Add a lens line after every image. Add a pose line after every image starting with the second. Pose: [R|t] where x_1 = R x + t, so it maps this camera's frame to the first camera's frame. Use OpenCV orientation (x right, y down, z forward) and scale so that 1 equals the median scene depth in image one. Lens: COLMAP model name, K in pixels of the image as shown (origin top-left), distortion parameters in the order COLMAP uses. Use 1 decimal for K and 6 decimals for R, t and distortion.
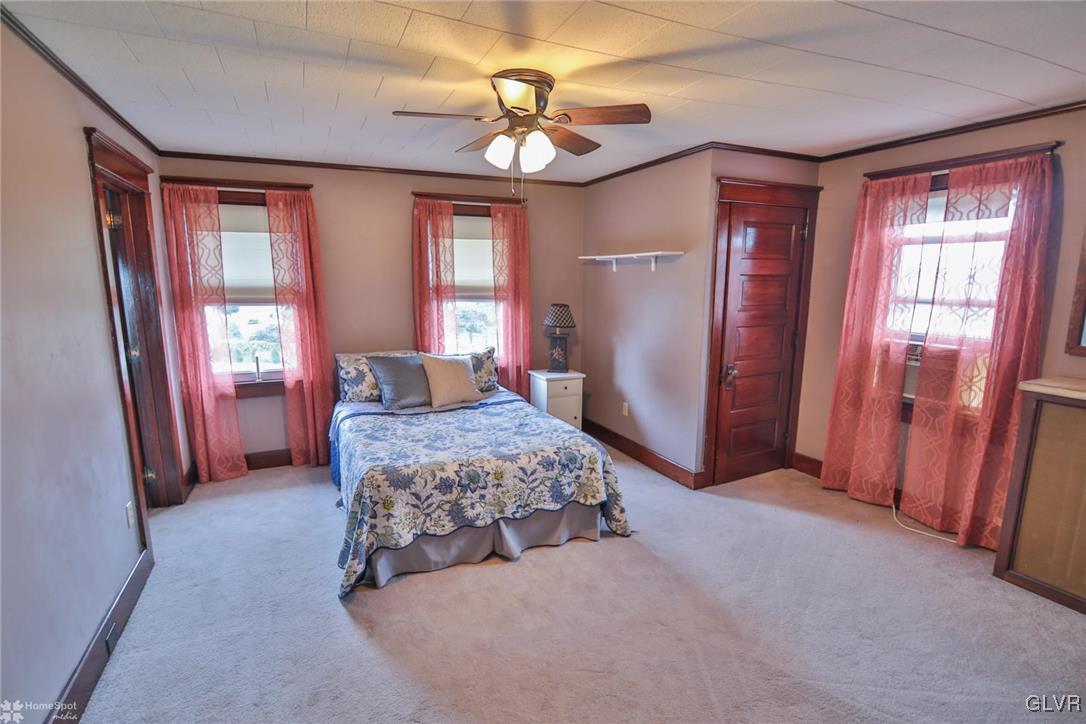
lens RADIAL K [[529.0, 0, 541.0], [0, 529.0, 369.5], [0, 0, 1]] dist [-0.019453, -0.000605]
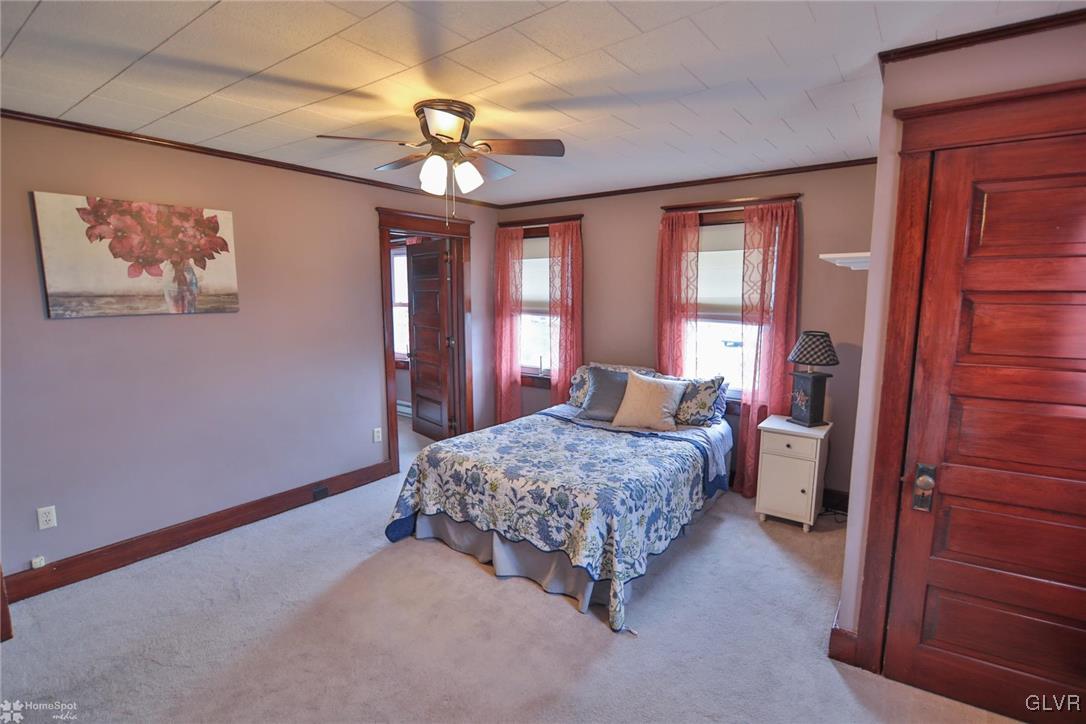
lens RADIAL K [[529.0, 0, 541.0], [0, 529.0, 369.5], [0, 0, 1]] dist [-0.019453, -0.000605]
pose [[0.477451, 0.126052, -0.869569, 0.768446], [-0.152270, 0.986552, 0.059404, -0.092318], [0.865364, 0.104047, 0.490225, 0.517889]]
